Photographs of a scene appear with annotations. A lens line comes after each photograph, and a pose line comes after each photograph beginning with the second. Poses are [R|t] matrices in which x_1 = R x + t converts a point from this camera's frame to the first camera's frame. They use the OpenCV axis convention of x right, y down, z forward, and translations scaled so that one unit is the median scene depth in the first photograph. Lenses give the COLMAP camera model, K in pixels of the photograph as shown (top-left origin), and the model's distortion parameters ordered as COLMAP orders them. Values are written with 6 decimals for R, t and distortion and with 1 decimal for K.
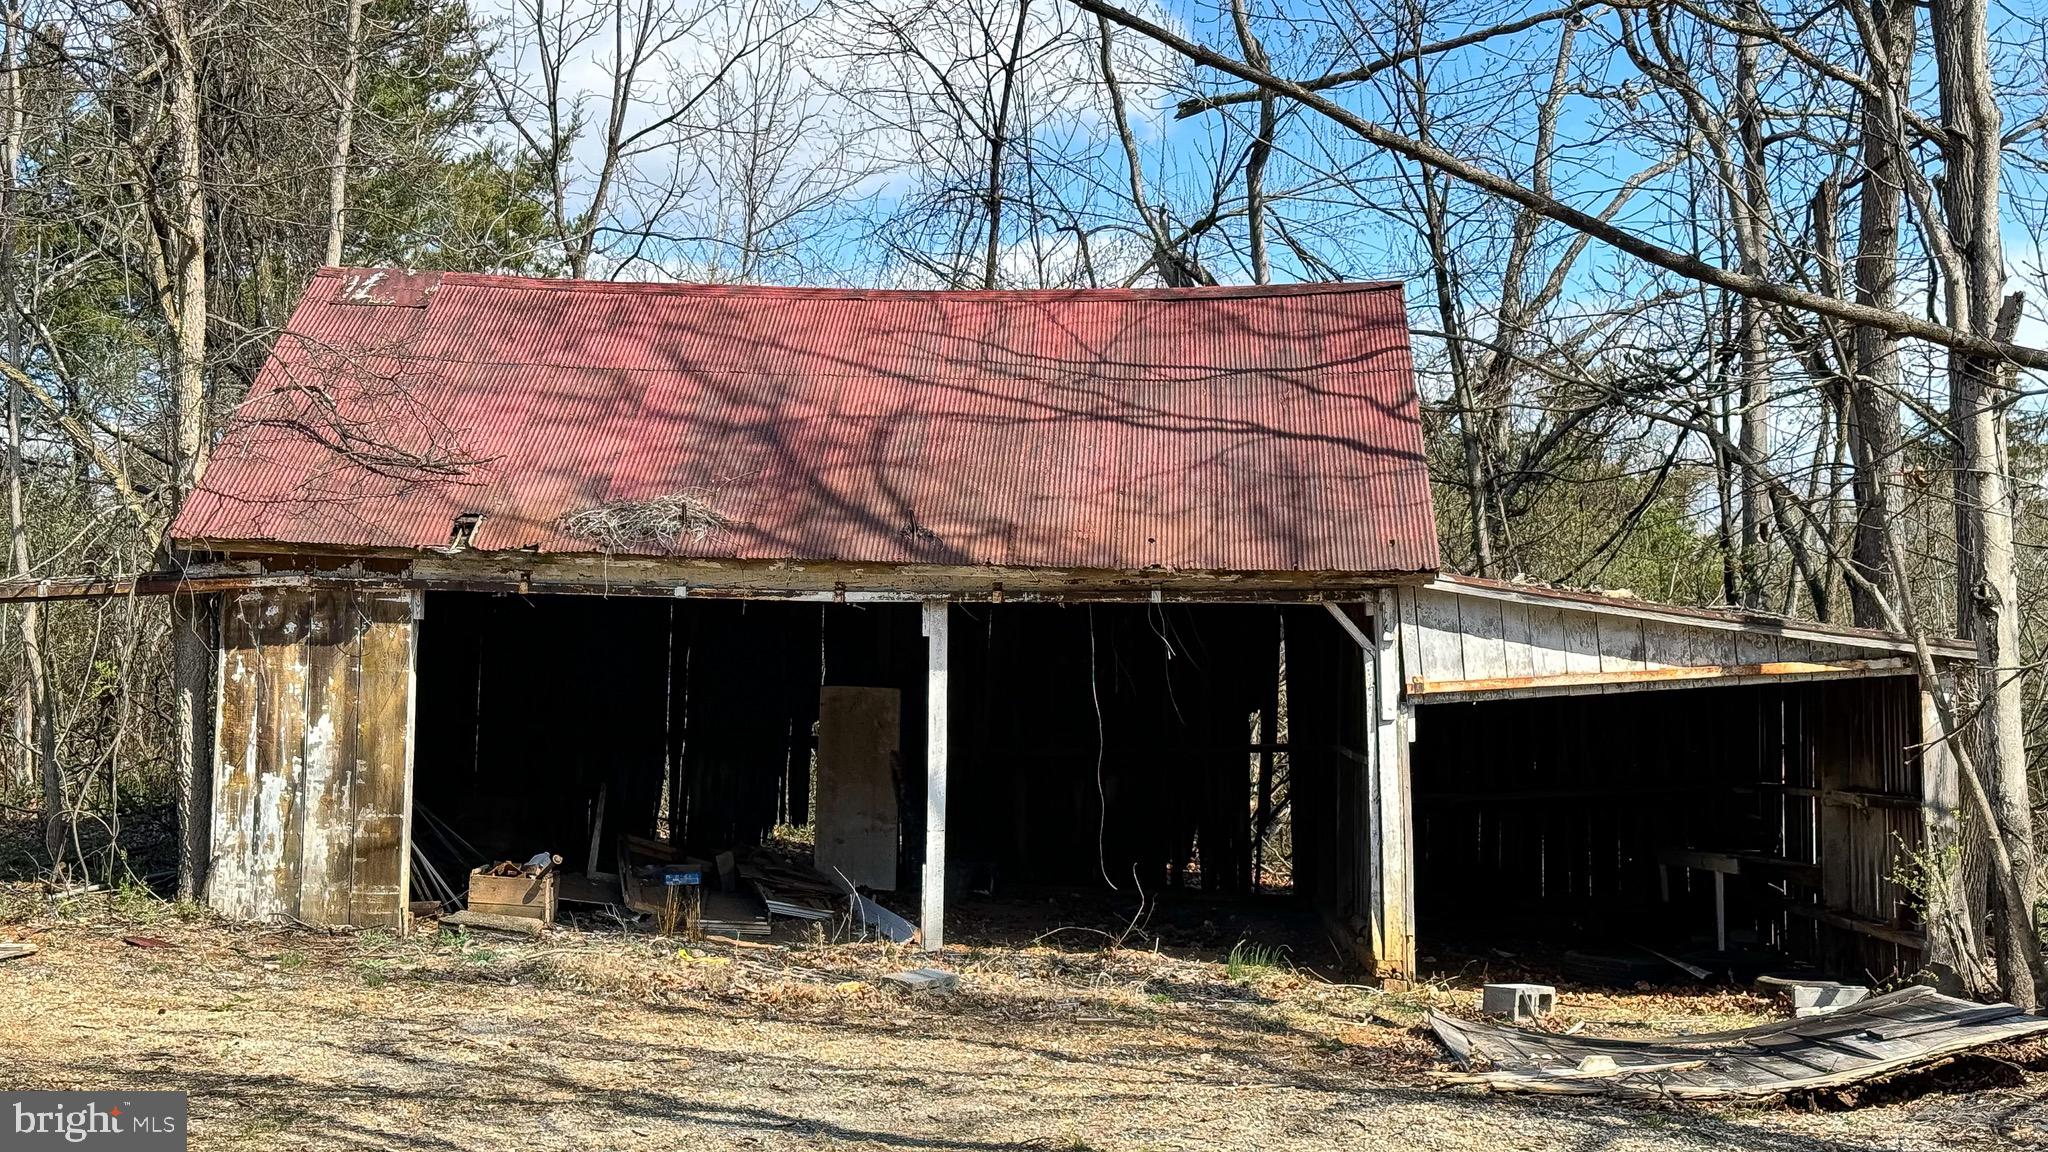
lens RADIAL K [[2907.6, 0, 989.4], [0, 2907.6, 556.9], [0, 0, 1]] dist [0.136669, 0.000000]
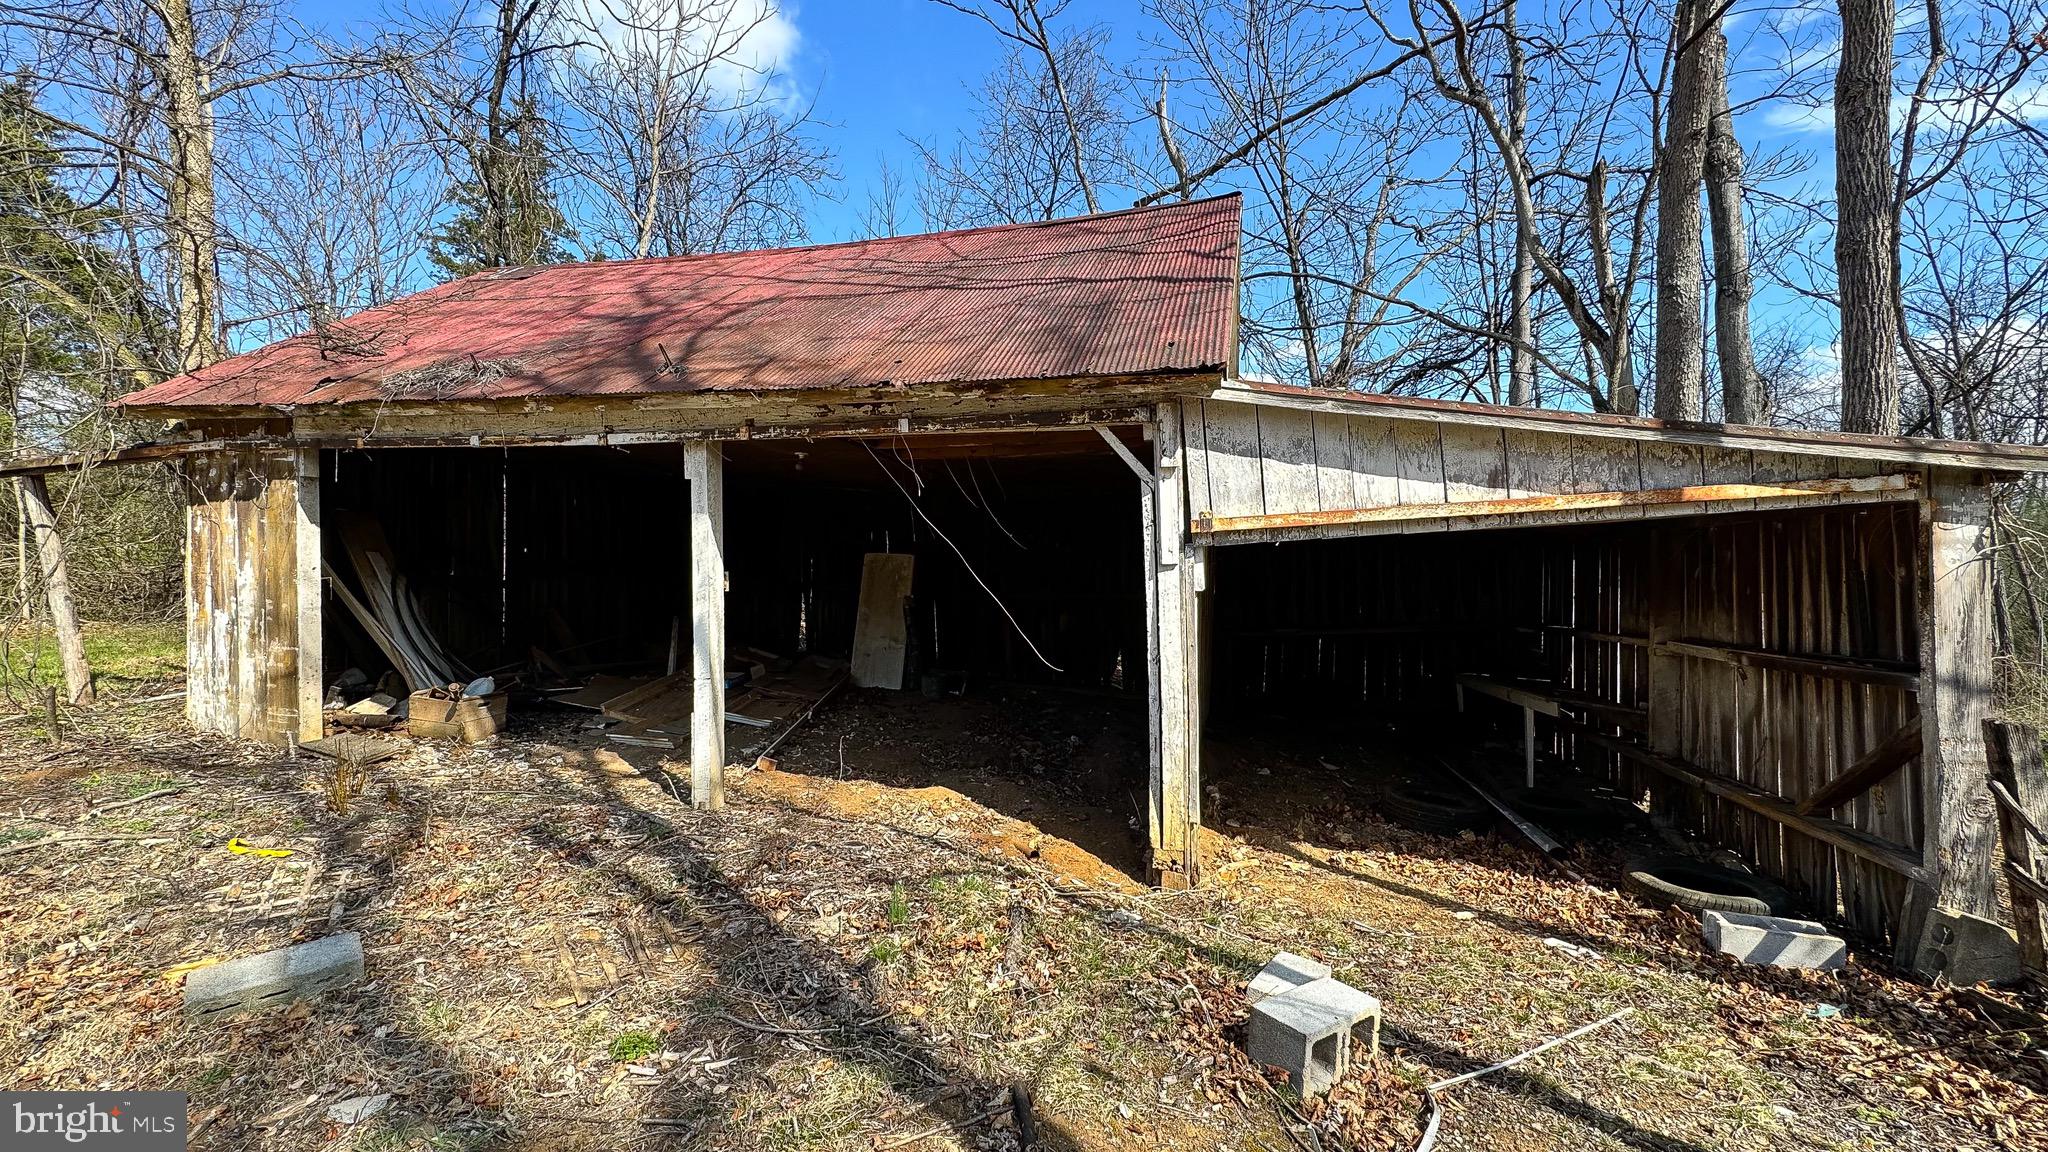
lens RADIAL K [[826.3, 0, 1015.0], [0, 826.3, 574.3], [0, 0, 1]] dist [-0.002157, -0.000397]
pose [[0.976979, 0.003063, -0.213315, 0.143453], [0.006084, 0.999090, 0.042210, 0.048246], [0.213250, -0.042536, 0.976071, 0.758189]]
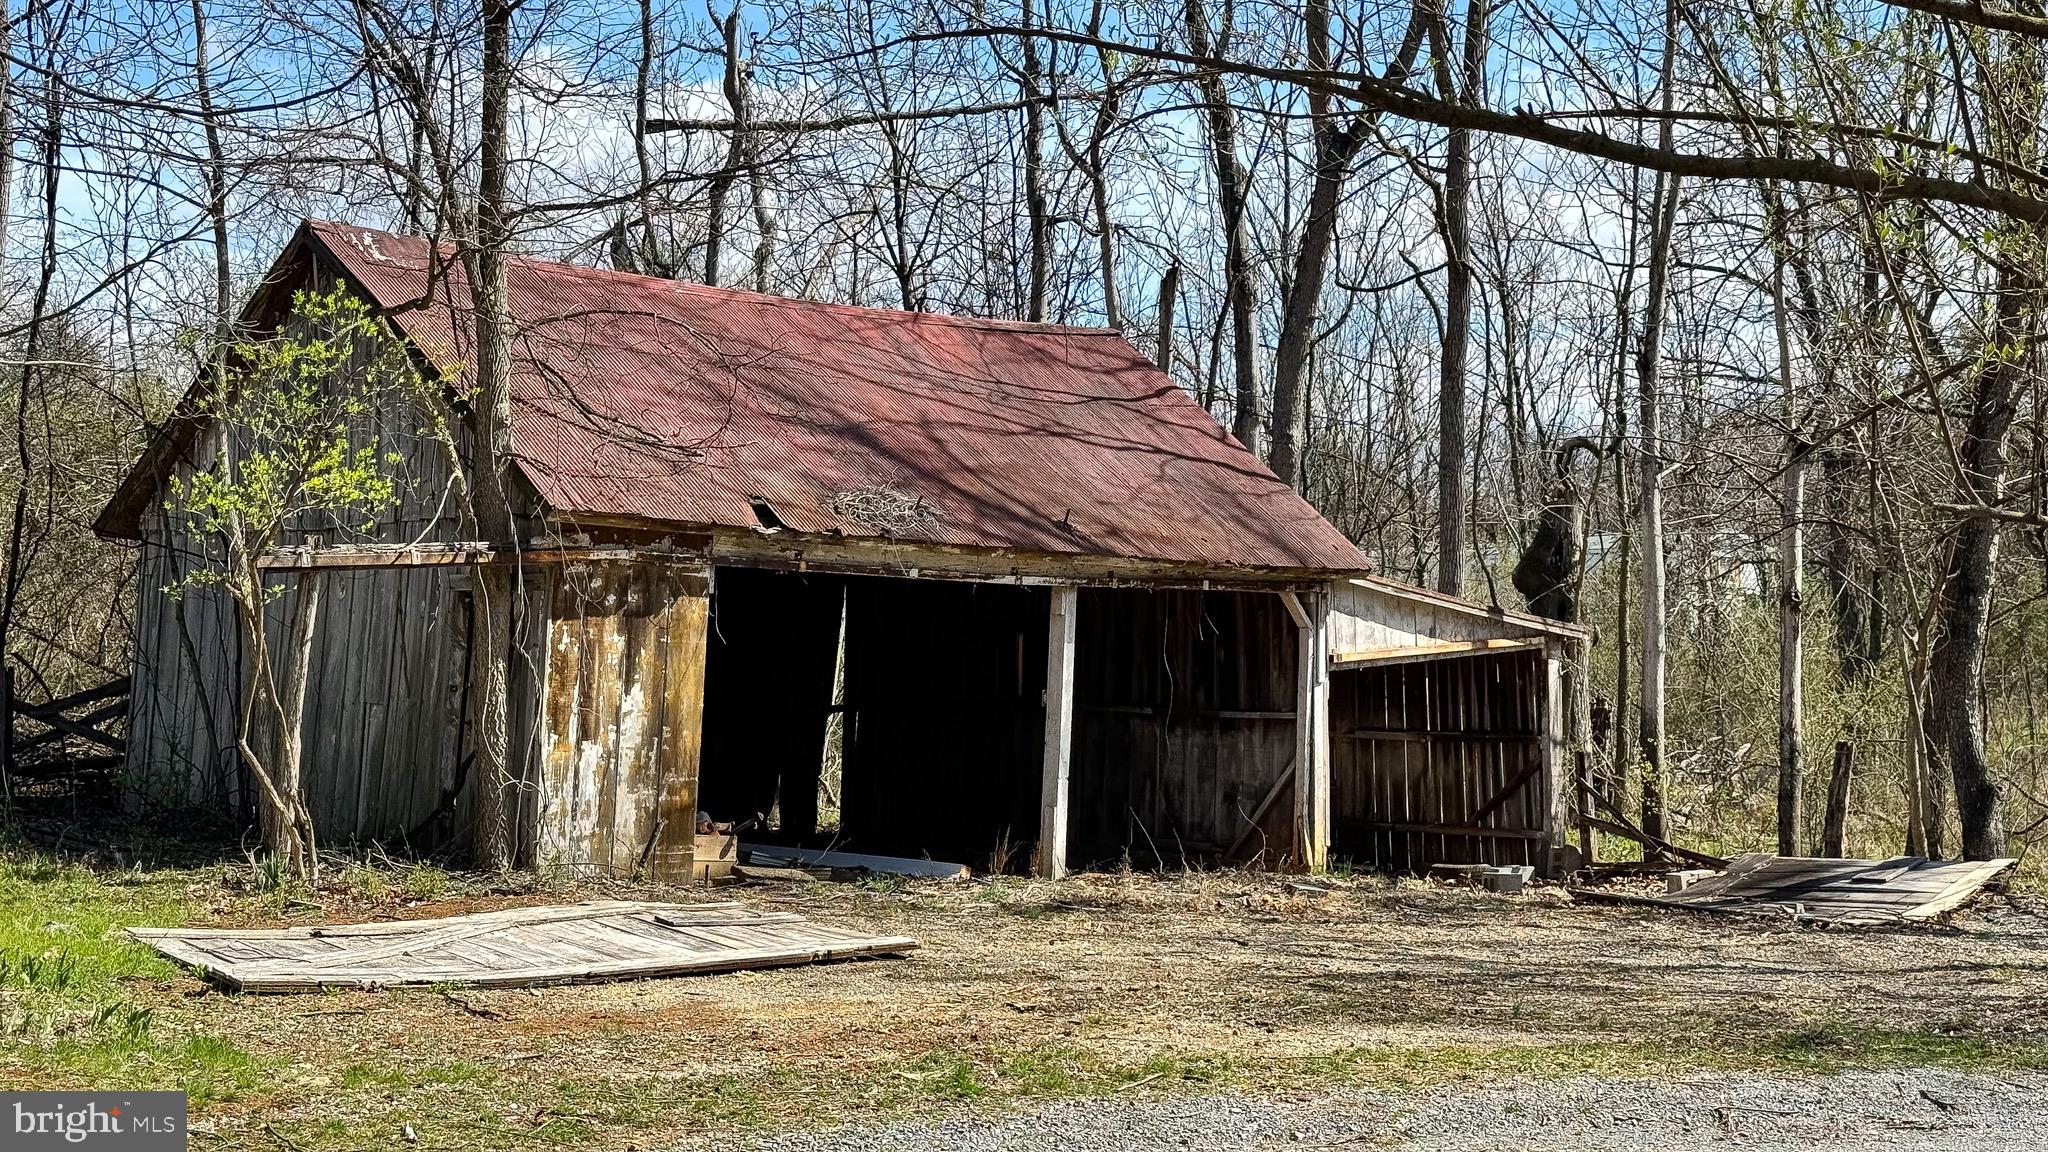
lens RADIAL K [[2907.6, 0, 1023.3], [0, 2907.6, 566.0], [0, 0, 1]] dist [0.136669, 0.000000]
pose [[0.698053, 0.022026, 0.715707, -0.887122], [-0.033253, 0.999446, 0.001675, 0.005951], [-0.715273, -0.024969, 0.698399, 0.184552]]
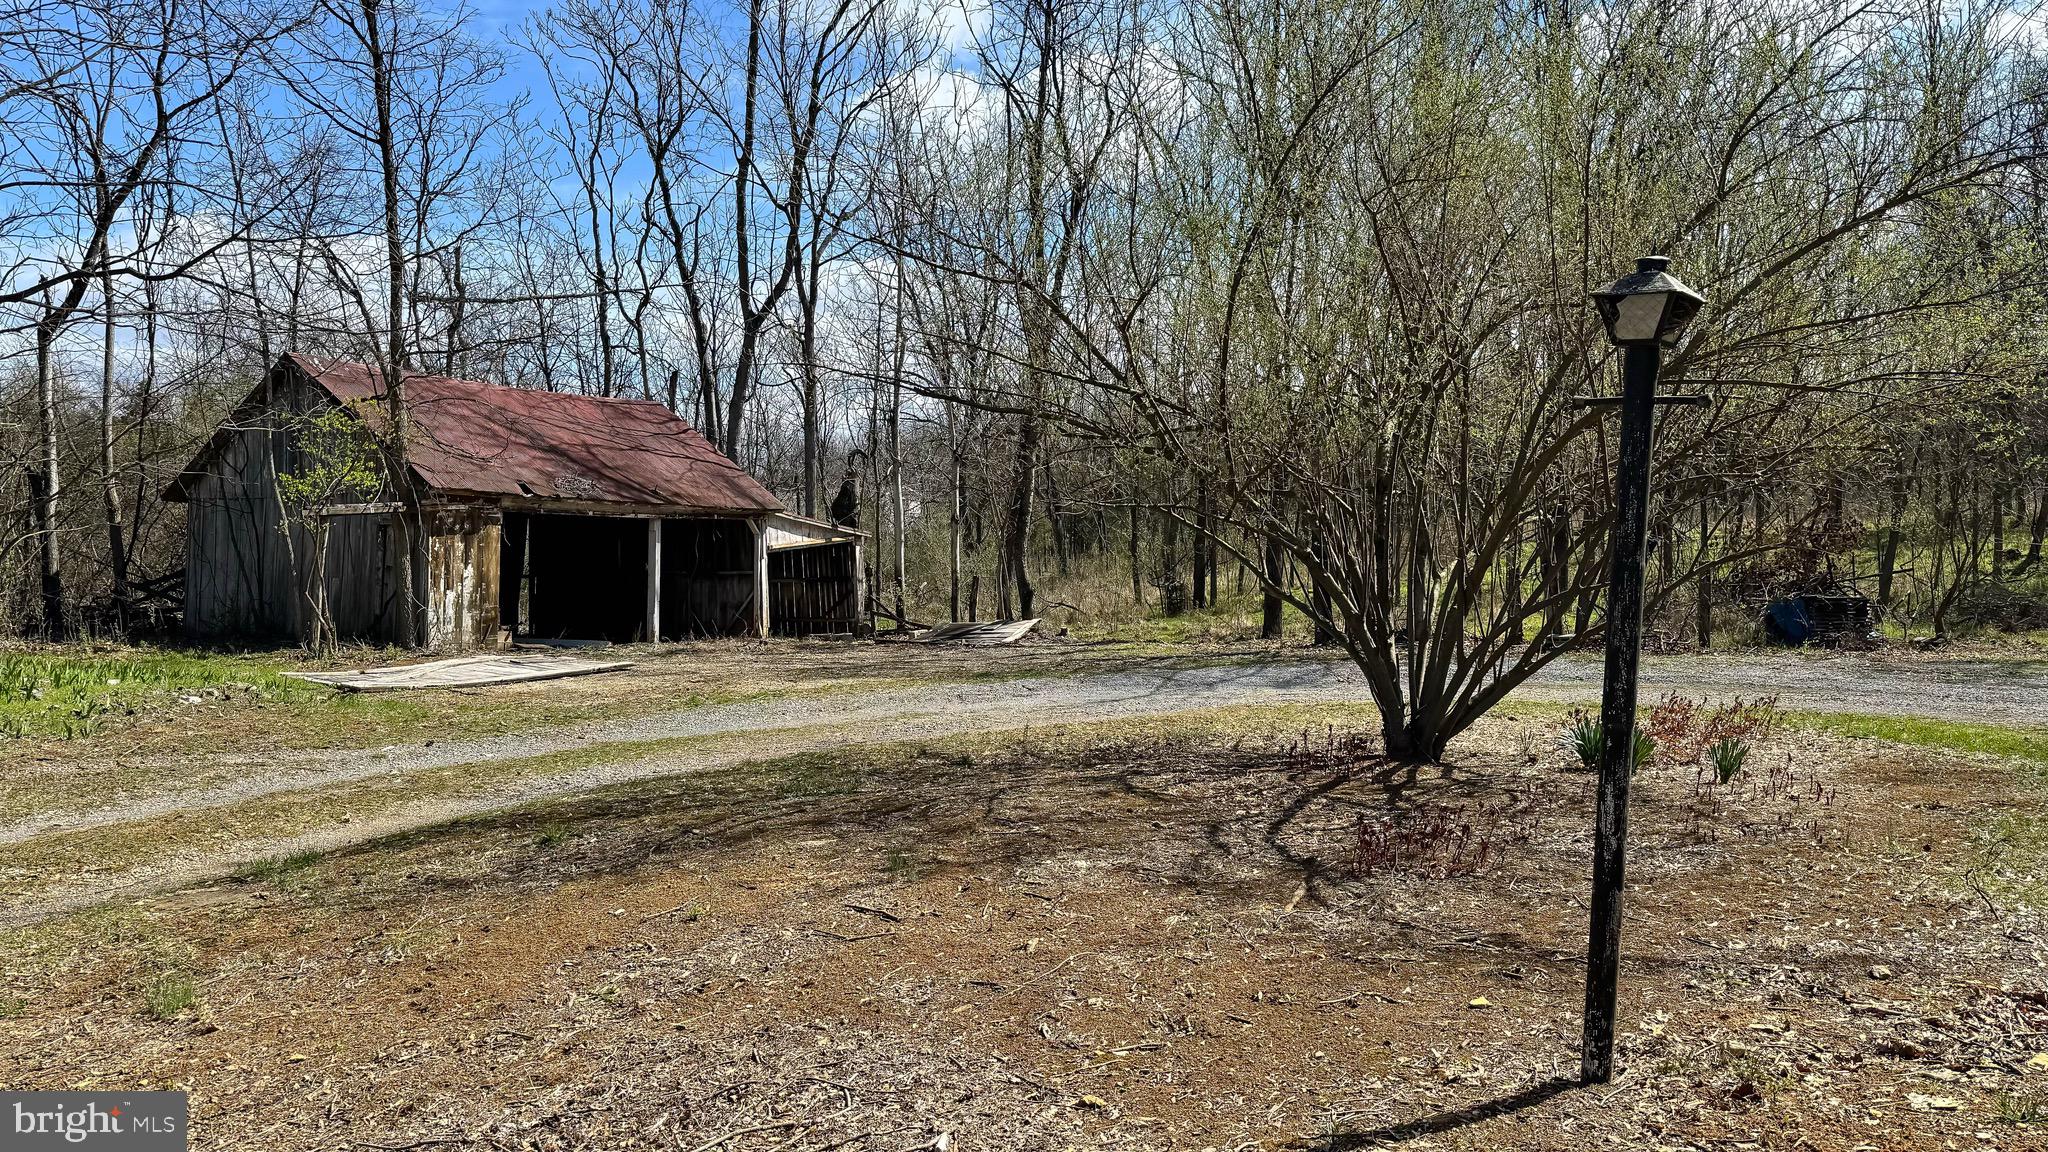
lens RADIAL K [[1466.4, 0, 1062.6], [0, 1466.4, 577.0], [0, 0, 1]] dist [0.101924, -0.089094]
pose [[0.408991, -0.031589, 0.911992, -1.135364], [-0.017396, 0.998949, 0.042402, 0.005466], [-0.912373, -0.033207, 0.408011, 0.085752]]
